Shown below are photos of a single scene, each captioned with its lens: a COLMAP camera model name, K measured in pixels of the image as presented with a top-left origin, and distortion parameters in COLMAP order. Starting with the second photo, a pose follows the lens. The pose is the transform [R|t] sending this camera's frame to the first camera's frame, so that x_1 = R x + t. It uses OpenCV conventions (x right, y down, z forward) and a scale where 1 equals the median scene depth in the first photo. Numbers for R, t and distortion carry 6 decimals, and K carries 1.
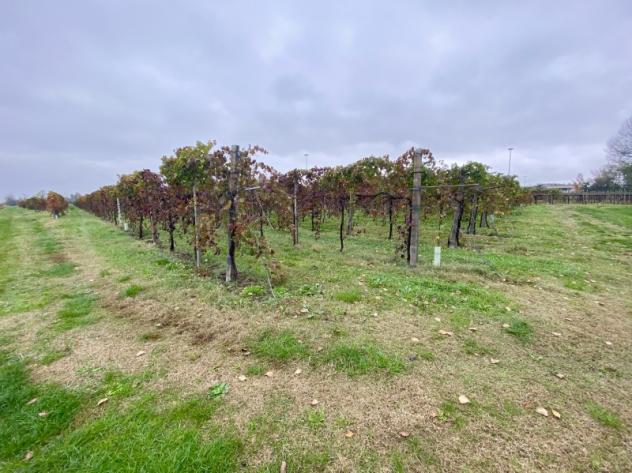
lens RADIAL K [[260.2, 0, 315.1], [0, 260.2, 239.5], [0, 0, 1]] dist [0.013305, -0.013561]
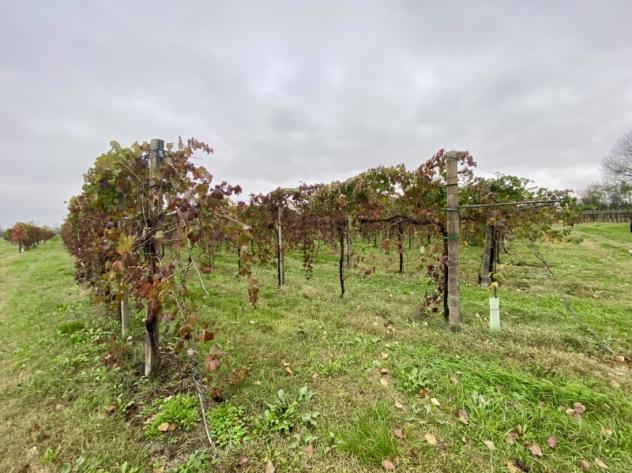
lens RADIAL K [[255.6, 0, 322.7], [0, 255.6, 237.8], [0, 0, 1]] dist [0.018399, -0.022576]
pose [[0.998745, -0.023171, 0.044404, 0.021783], [0.027374, 0.994955, -0.096514, -0.055284], [-0.041944, 0.097608, 0.994341, 0.304835]]
